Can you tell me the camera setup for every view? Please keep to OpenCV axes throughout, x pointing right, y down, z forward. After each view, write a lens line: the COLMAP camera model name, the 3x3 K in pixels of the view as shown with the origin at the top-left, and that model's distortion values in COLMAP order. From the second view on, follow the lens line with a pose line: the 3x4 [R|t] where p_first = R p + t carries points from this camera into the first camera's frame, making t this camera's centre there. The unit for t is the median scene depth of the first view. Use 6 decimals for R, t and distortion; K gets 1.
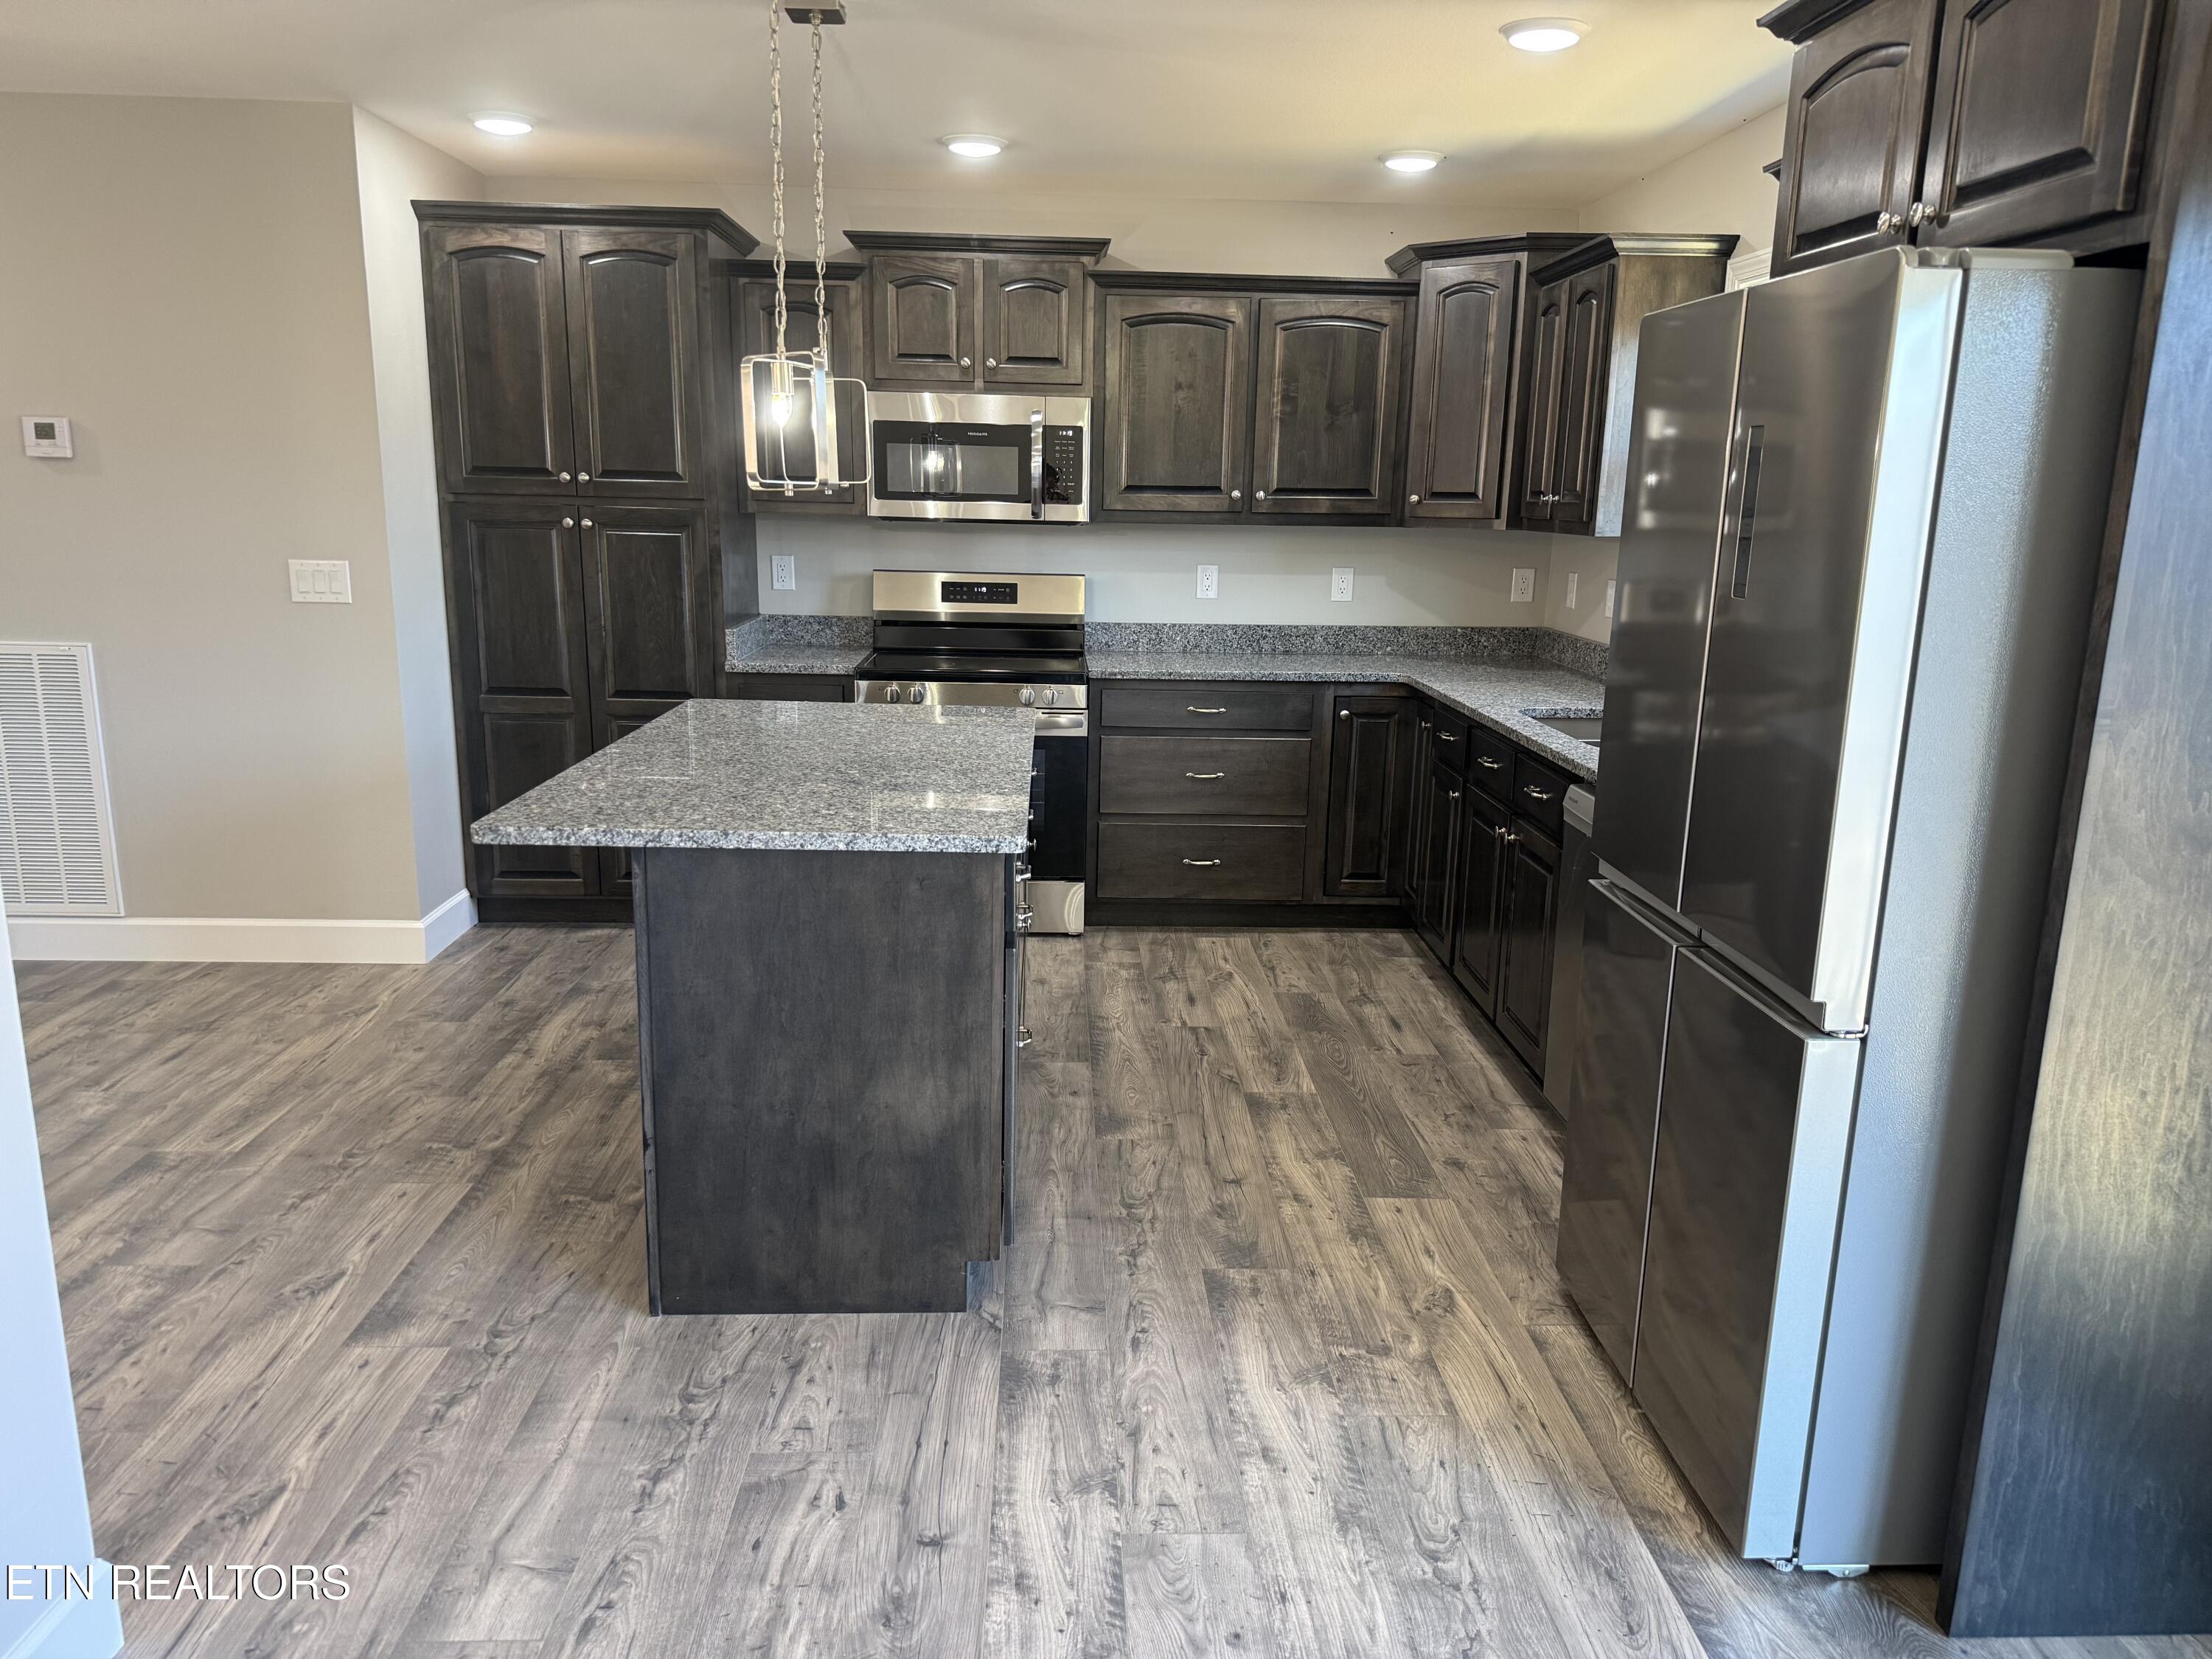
lens RADIAL K [[1560.5, 0, 1115.9], [0, 1560.5, 839.8], [0, 0, 1]] dist [0.040816, -0.044745]
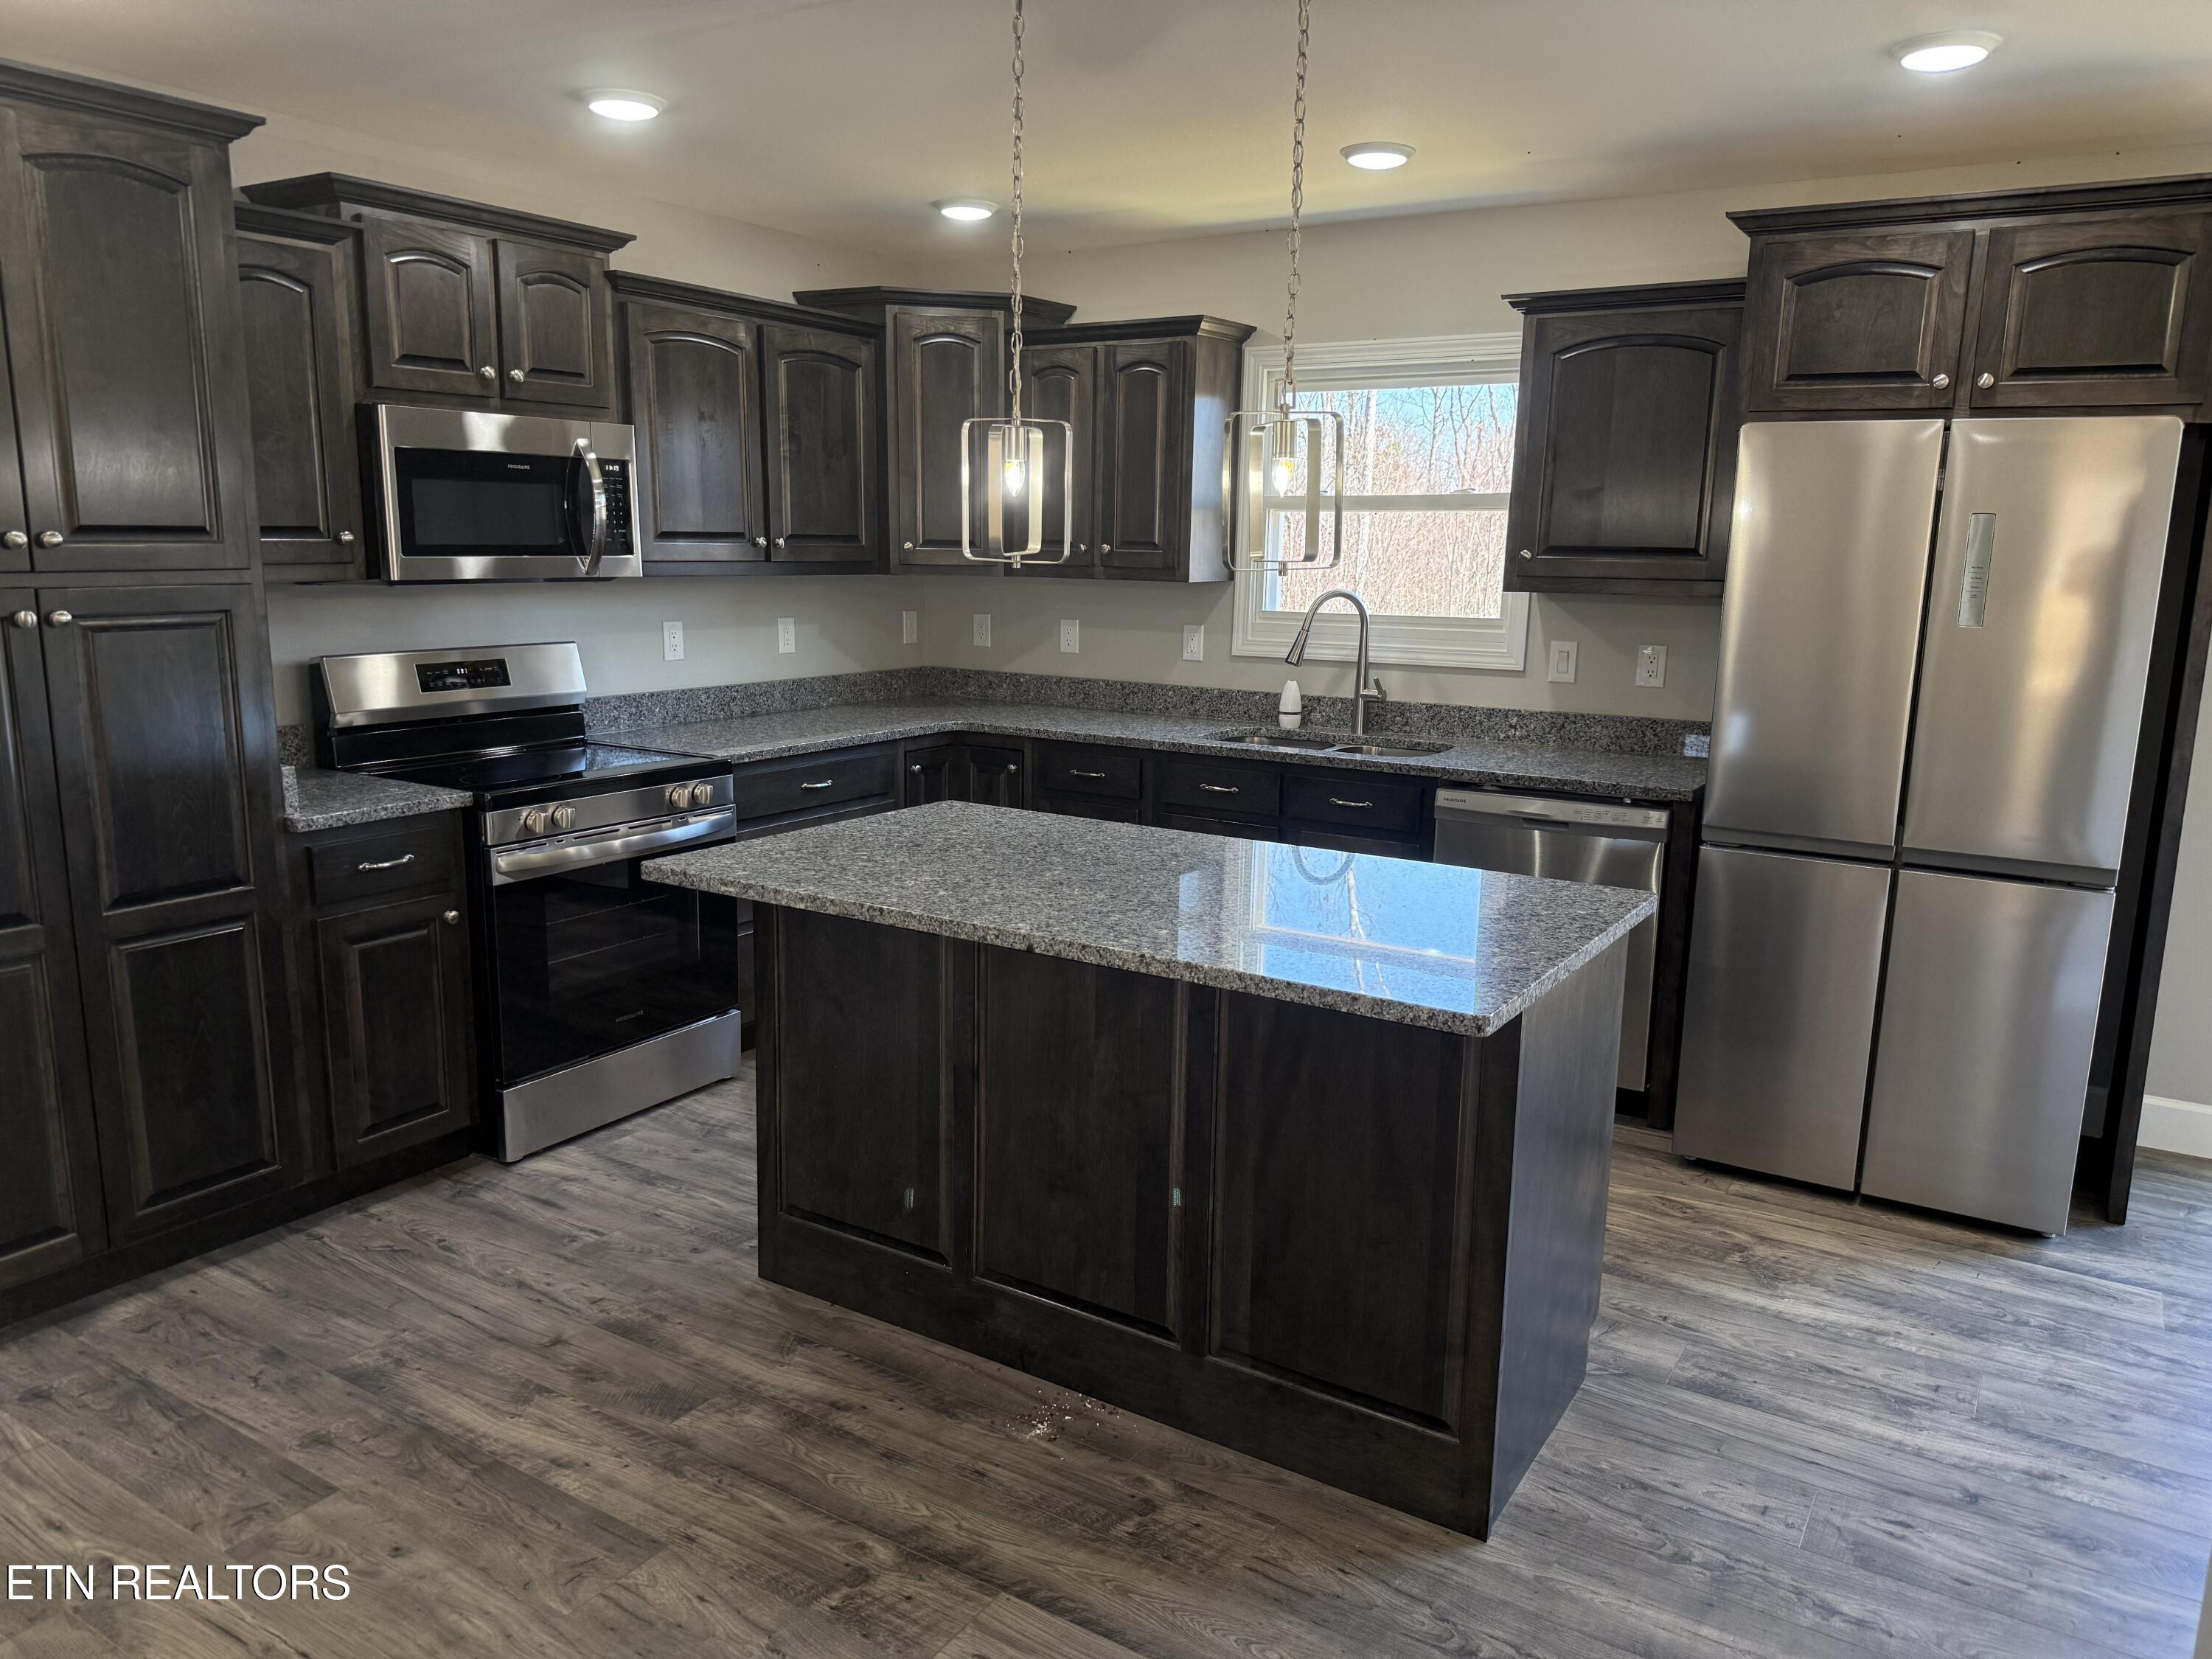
lens RADIAL K [[1560.5, 0, 1124.3], [0, 1560.5, 829.5], [0, 0, 1]] dist [0.040816, -0.044745]
pose [[0.561166, -0.165790, 0.810930, -0.687711], [0.172550, 0.981641, 0.081286, -0.120828], [-0.809518, 0.094311, 0.579470, 0.413147]]
